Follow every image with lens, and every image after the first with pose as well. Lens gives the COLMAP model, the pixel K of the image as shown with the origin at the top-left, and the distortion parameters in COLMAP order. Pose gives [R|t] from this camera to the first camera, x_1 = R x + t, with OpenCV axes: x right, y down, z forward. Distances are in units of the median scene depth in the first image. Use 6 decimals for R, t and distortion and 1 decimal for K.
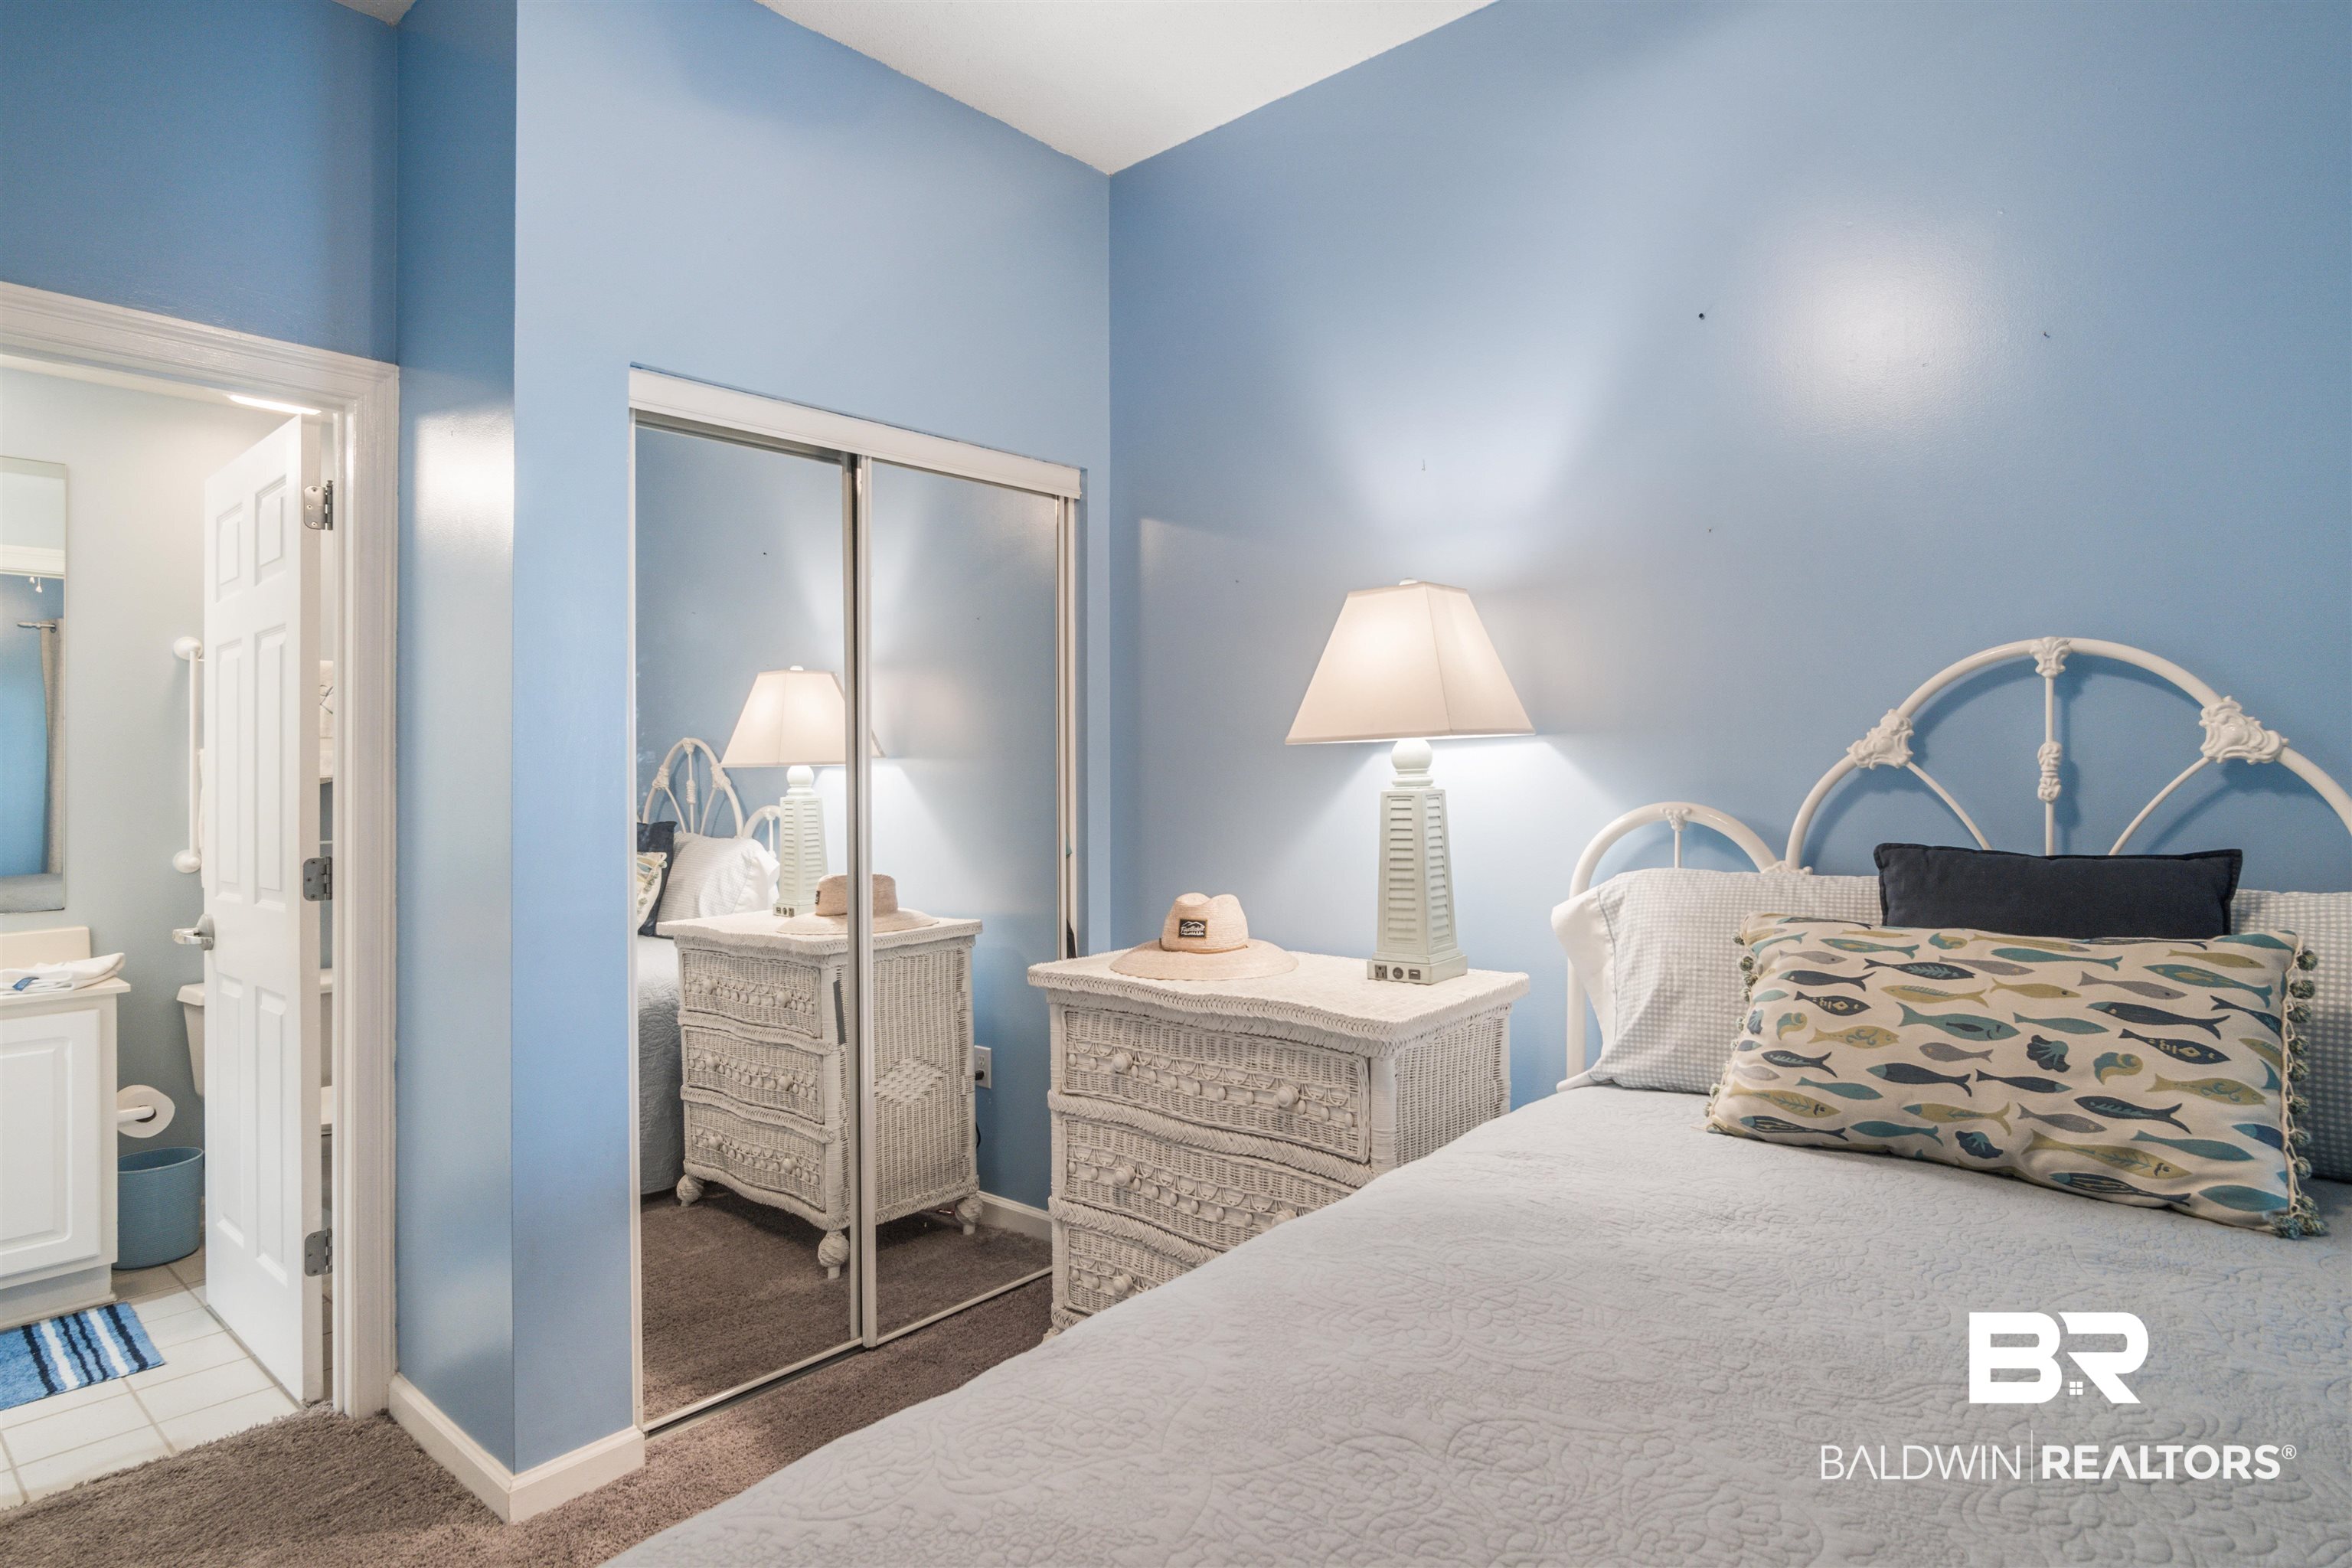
lens RADIAL K [[1271.6, 0, 1172.3], [0, 1271.6, 767.7], [0, 0, 1]] dist [-0.015107, 0.005262]
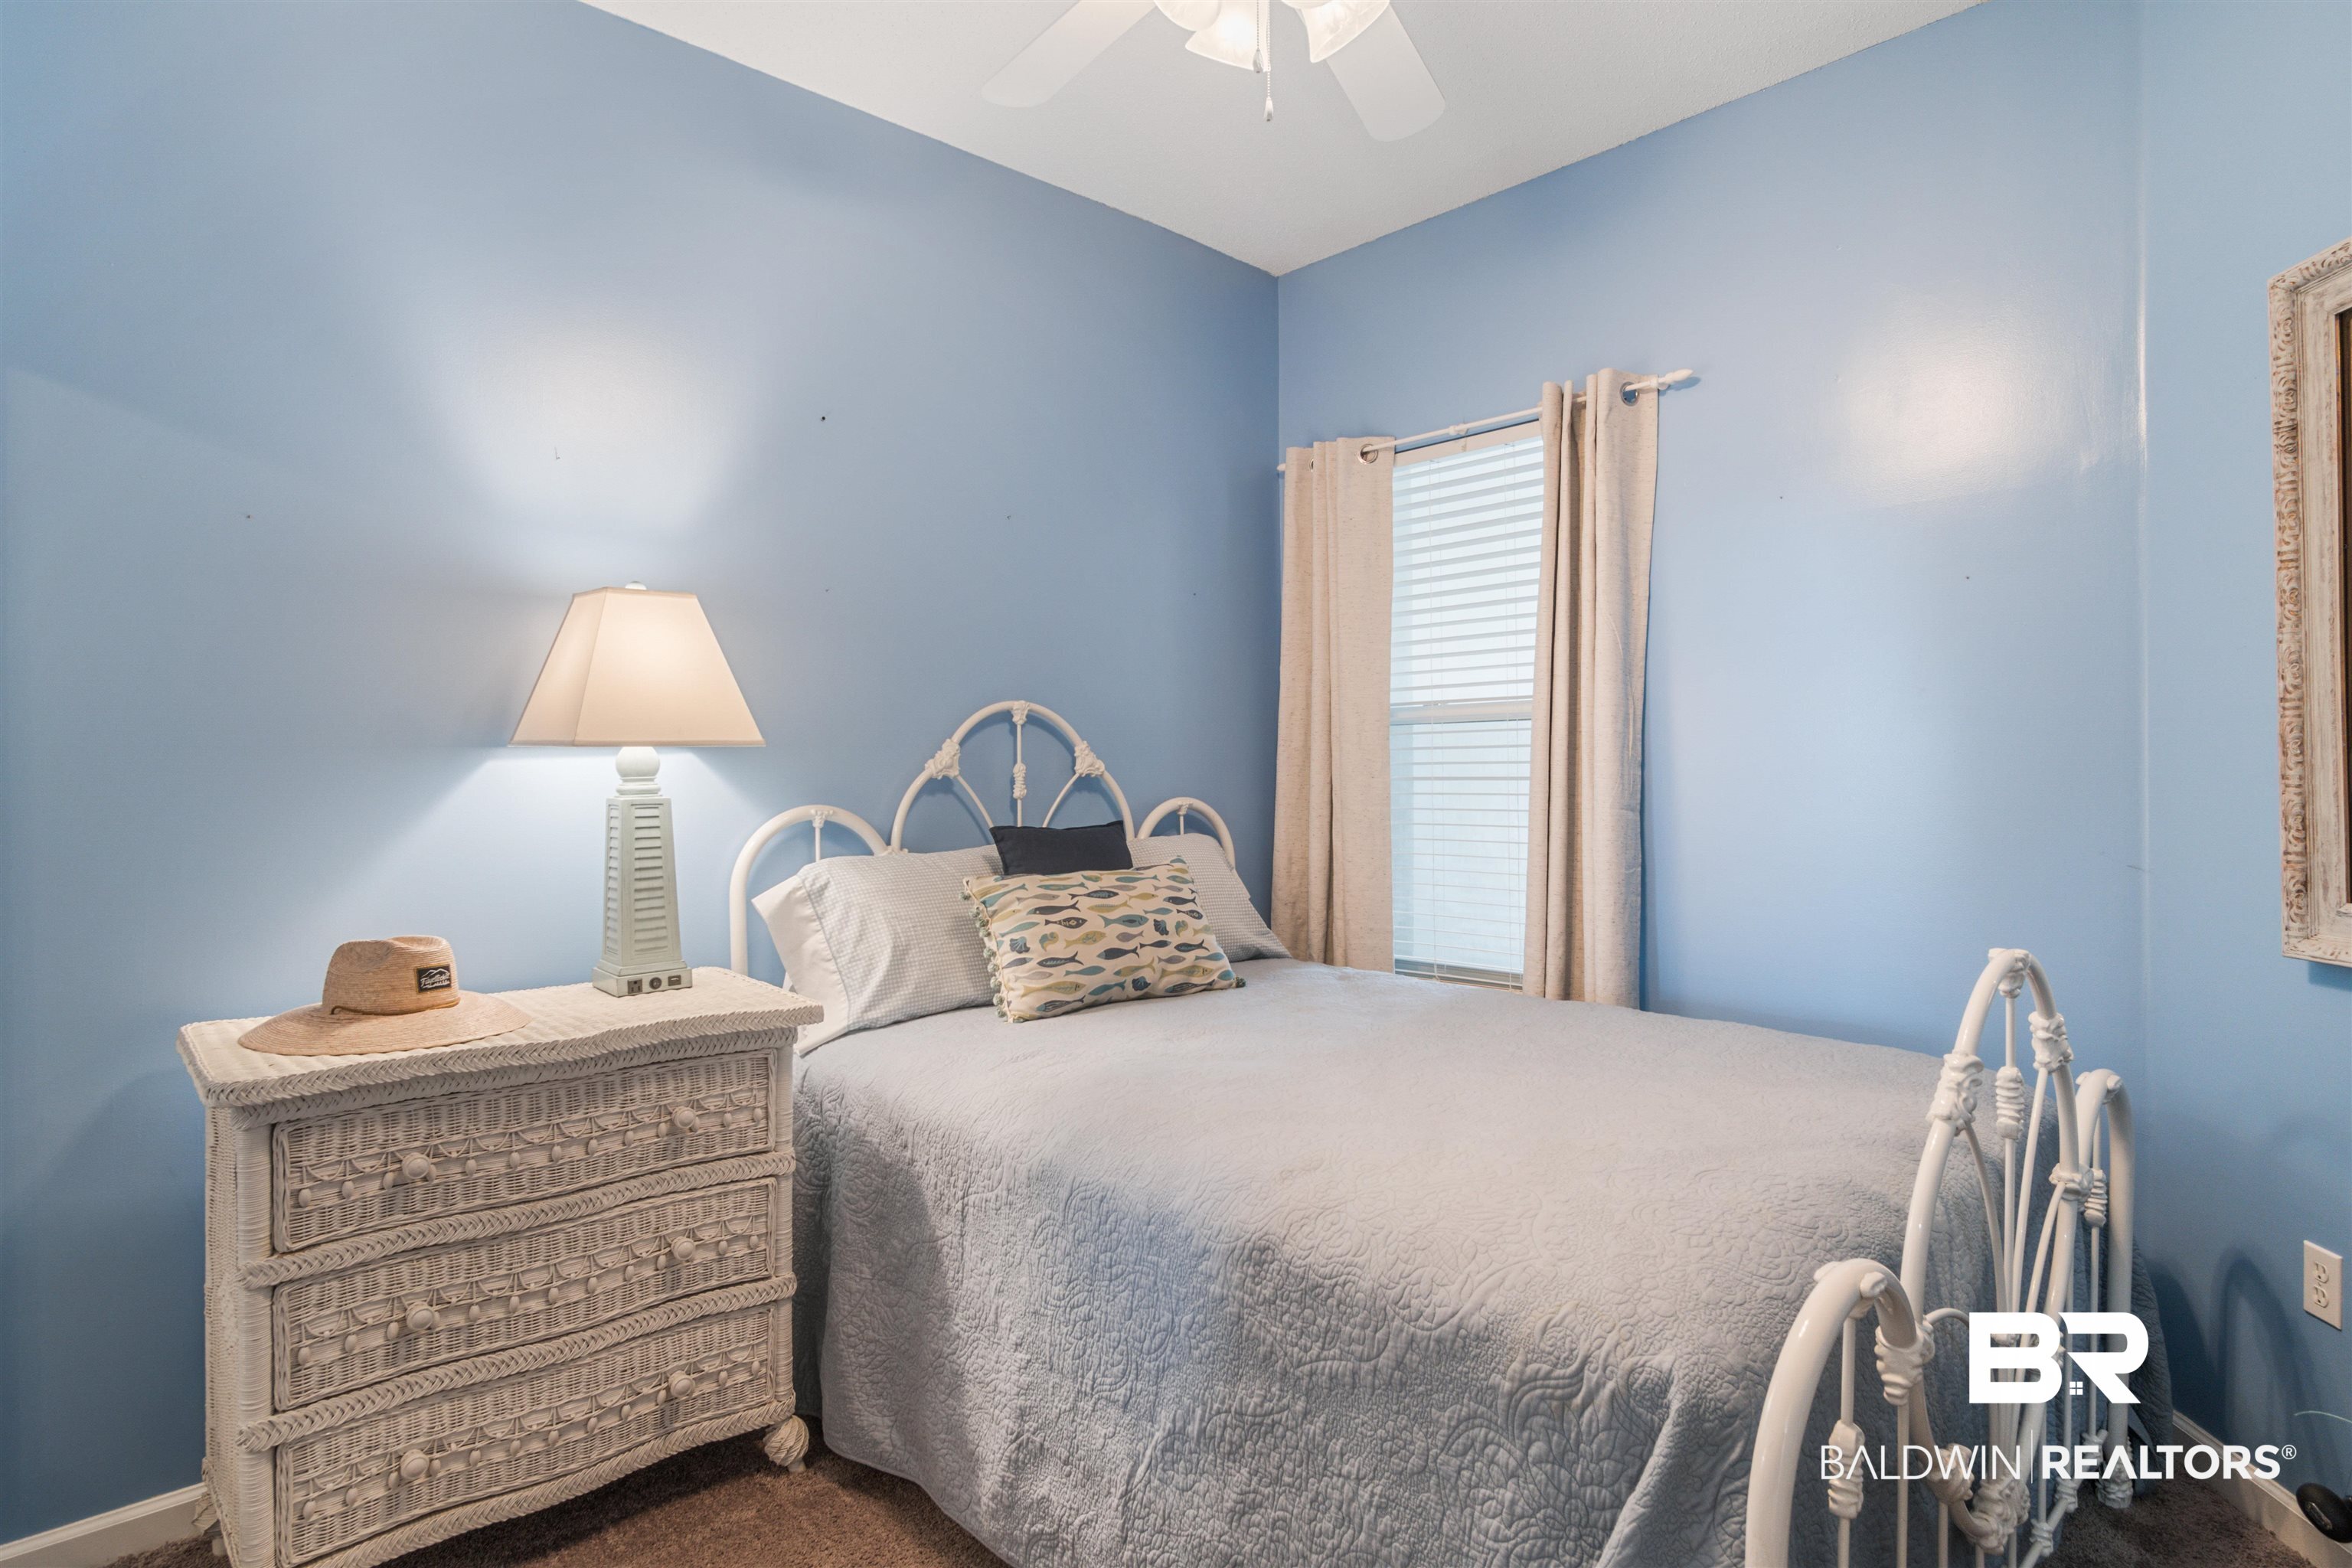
lens RADIAL K [[1271.6, 0, 1173.2], [0, 1271.6, 786.9], [0, 0, 1]] dist [-0.015107, 0.005262]
pose [[0.092191, 0.004198, 0.995732, -1.046656], [0.003387, 0.999984, -0.004530, 0.020137], [-0.995736, 0.003790, 0.092175, 0.691019]]
